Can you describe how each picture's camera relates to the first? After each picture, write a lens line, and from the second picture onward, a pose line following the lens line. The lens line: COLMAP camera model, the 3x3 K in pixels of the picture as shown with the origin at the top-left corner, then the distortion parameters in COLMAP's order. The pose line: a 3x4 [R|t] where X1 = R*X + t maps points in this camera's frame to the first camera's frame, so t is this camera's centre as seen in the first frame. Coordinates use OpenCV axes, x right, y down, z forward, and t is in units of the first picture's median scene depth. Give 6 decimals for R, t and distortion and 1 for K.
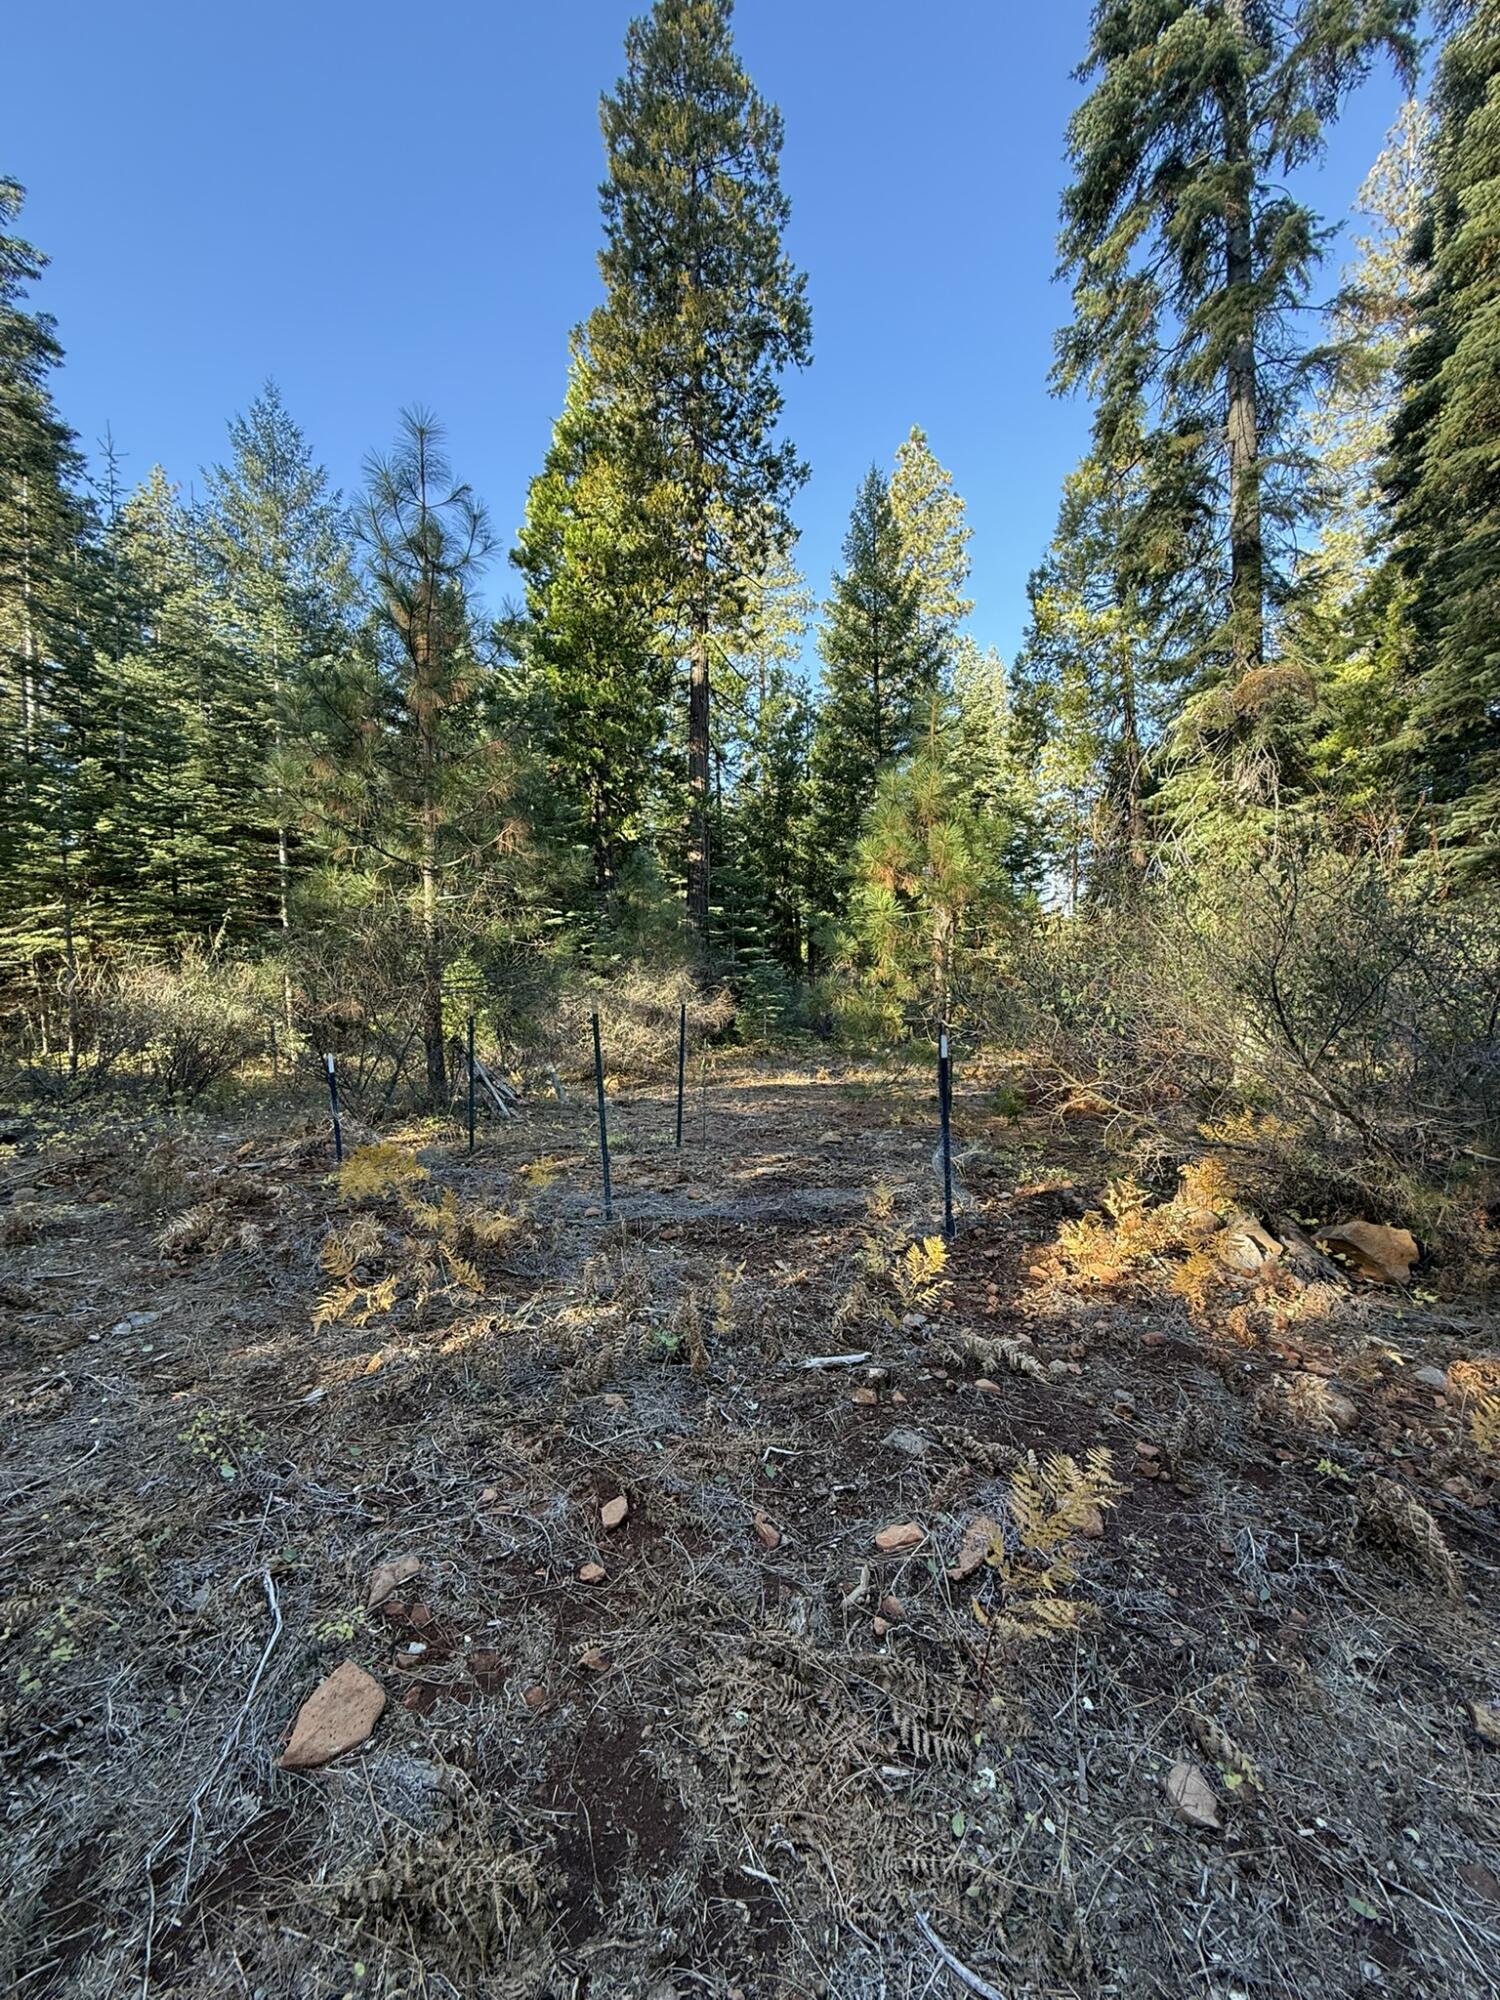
lens RADIAL K [[786.2, 0, 747.7], [0, 786.2, 997.4], [0, 0, 1]] dist [-0.006614, 0.000123]
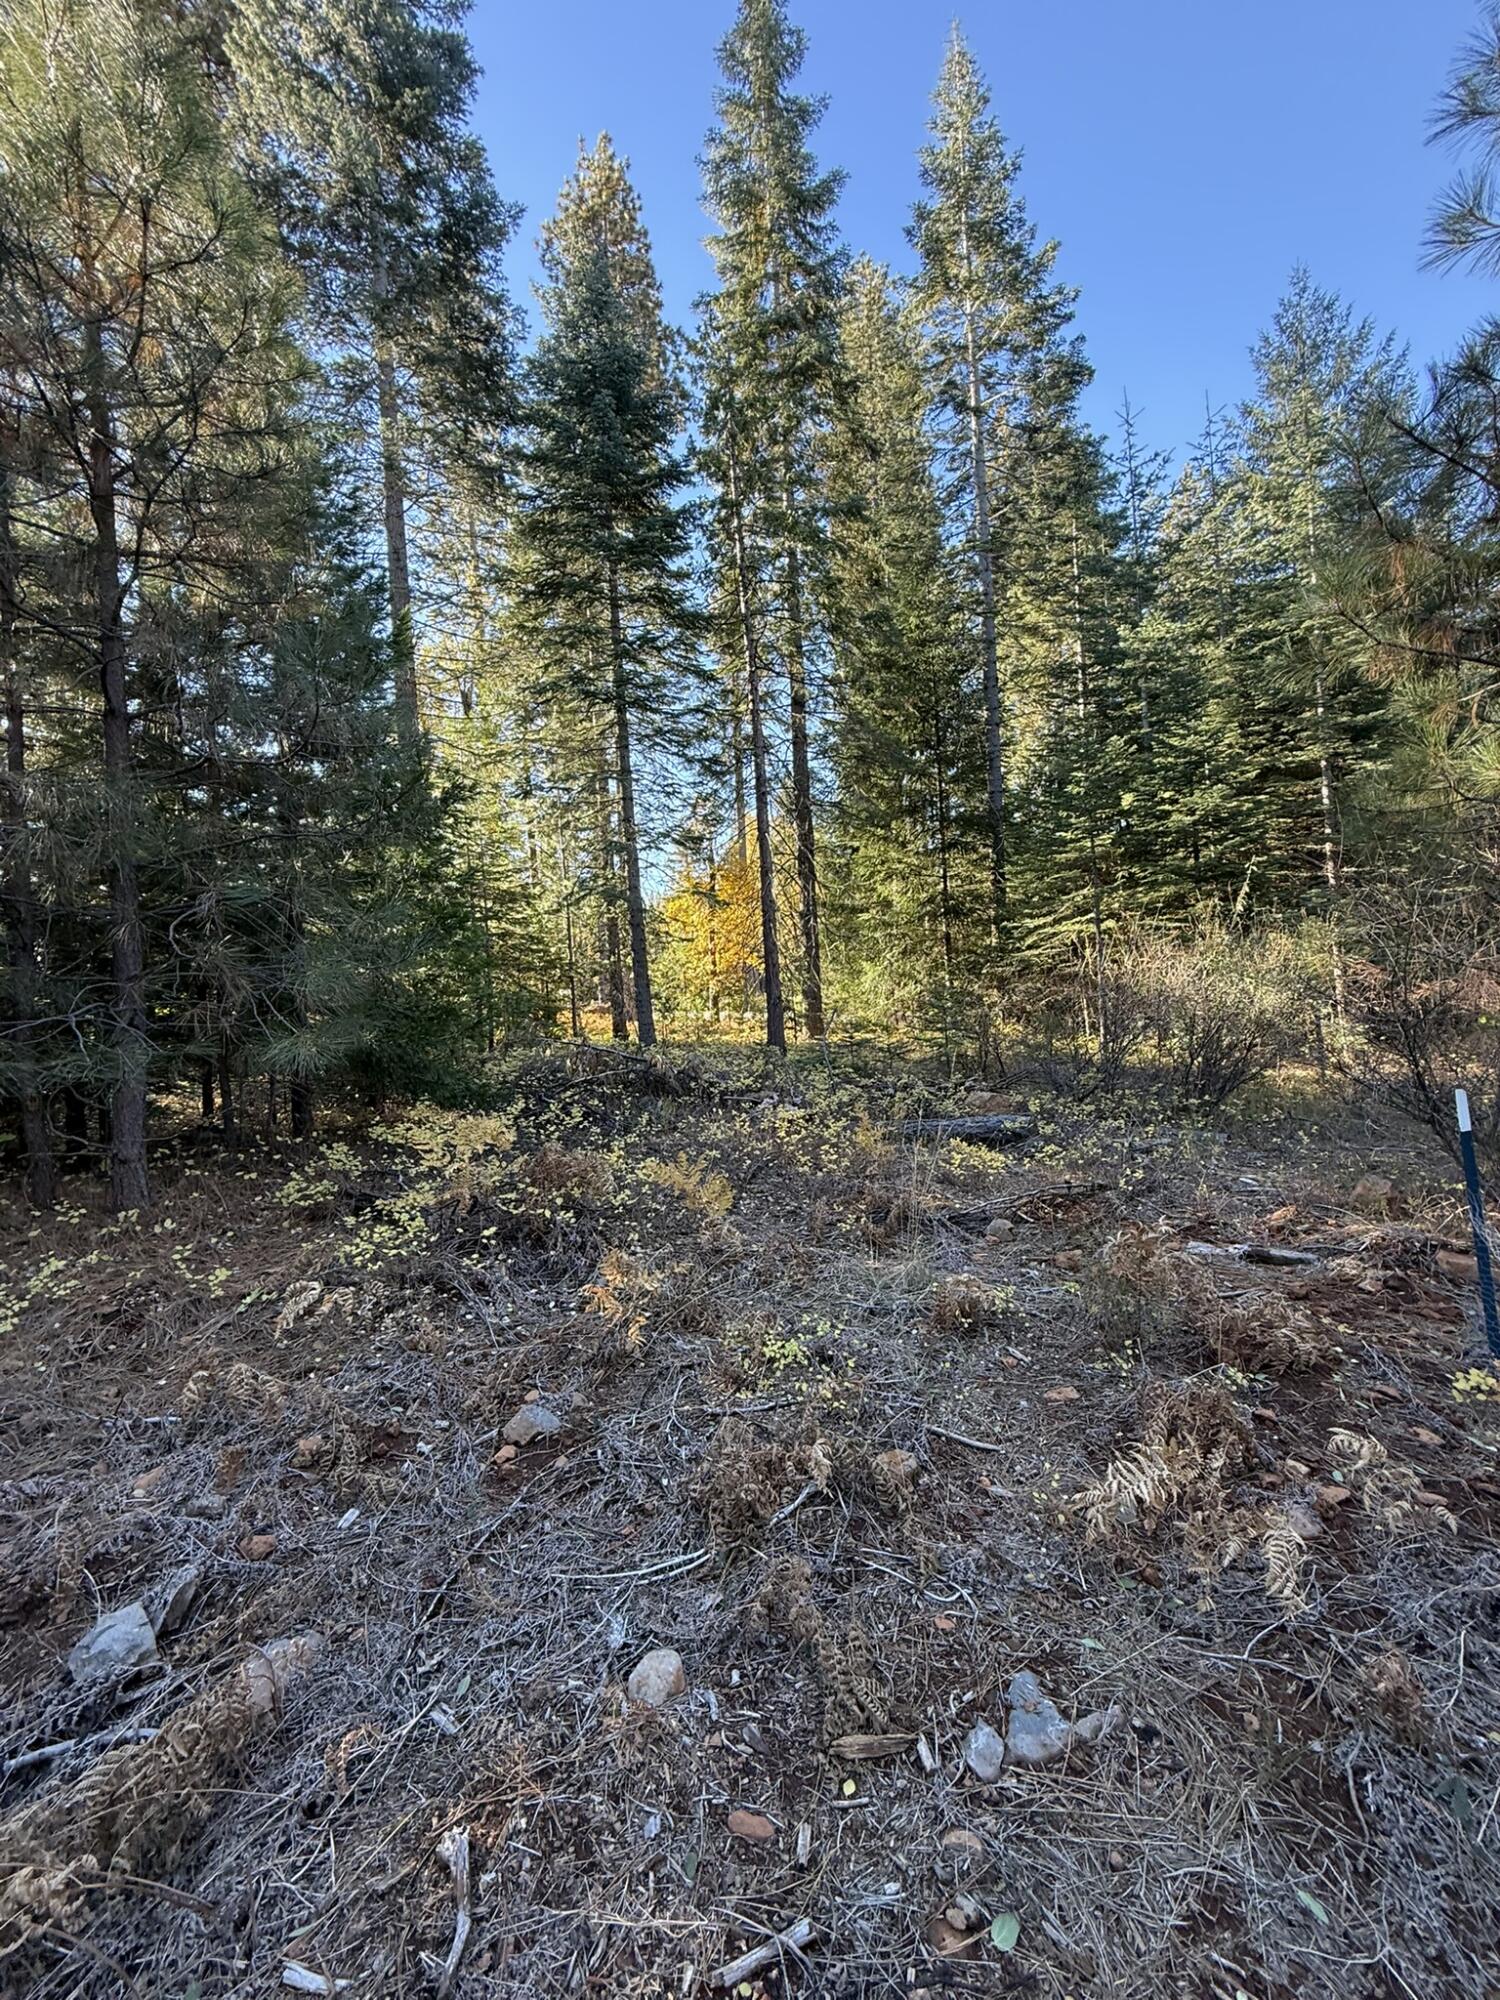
lens RADIAL K [[786.2, 0, 747.7], [0, 786.2, 997.4], [0, 0, 1]] dist [-0.006614, 0.000123]
pose [[0.393037, 0.001572, -0.919521, -0.110328], [0.021401, 0.999712, 0.010856, 0.000255], [0.919273, -0.023946, 0.392891, 0.173562]]
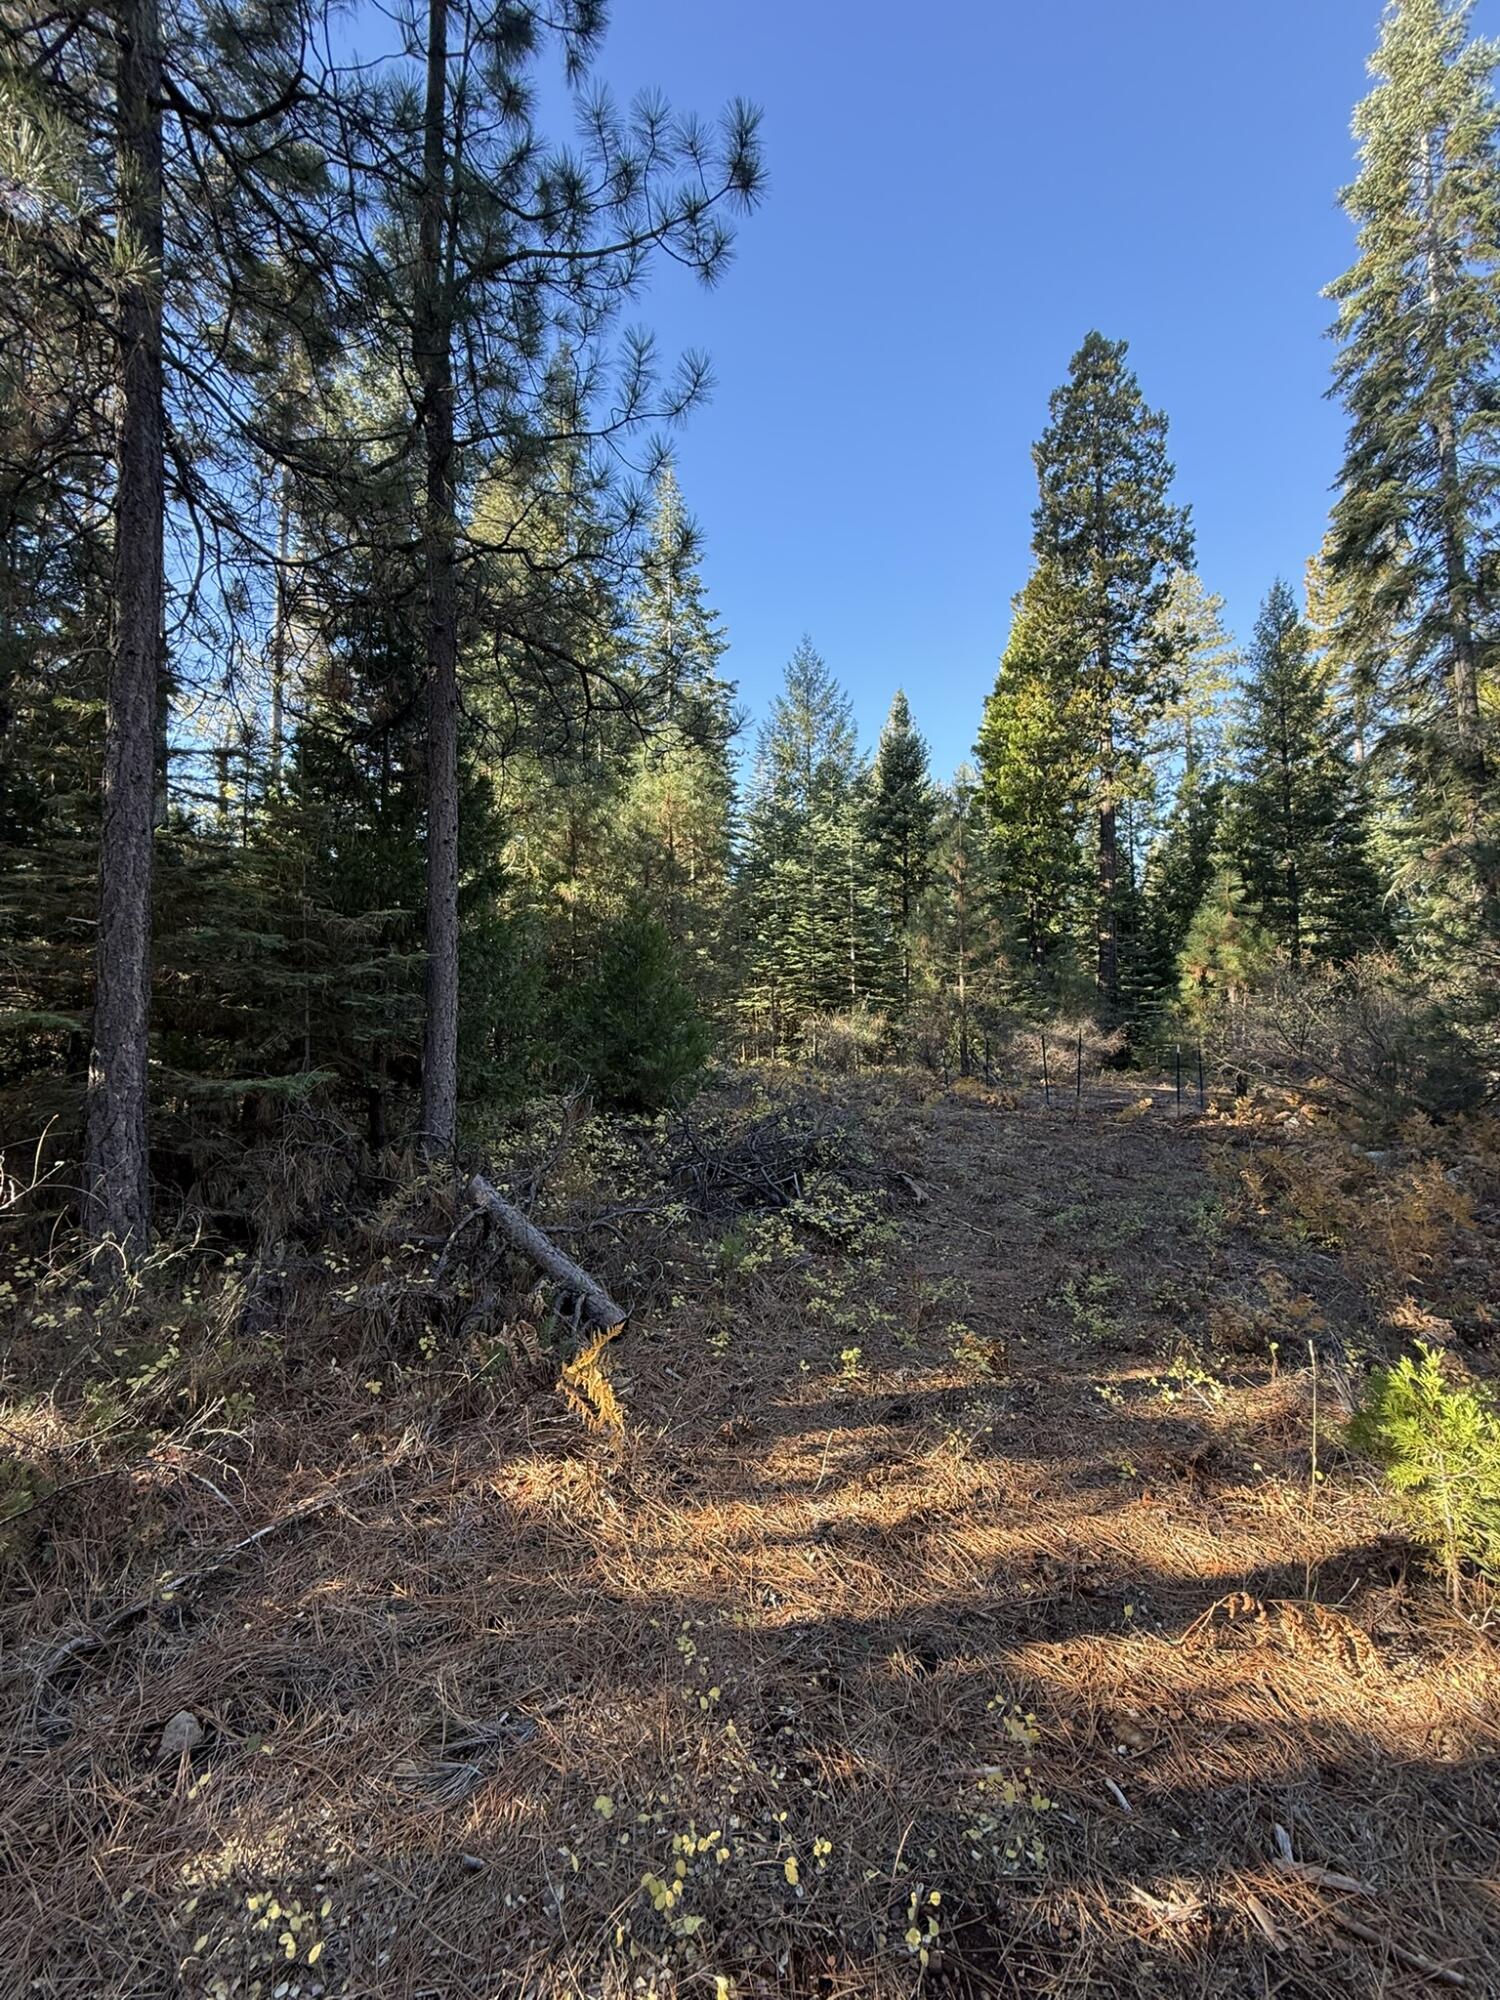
lens RADIAL K [[786.2, 0, 747.7], [0, 786.2, 997.4], [0, 0, 1]] dist [-0.006614, 0.000123]
pose [[0.866210, -0.012423, -0.499526, 0.109984], [-0.016425, 0.998443, -0.053313, 0.019682], [0.499410, 0.054385, 0.864657, -0.723800]]
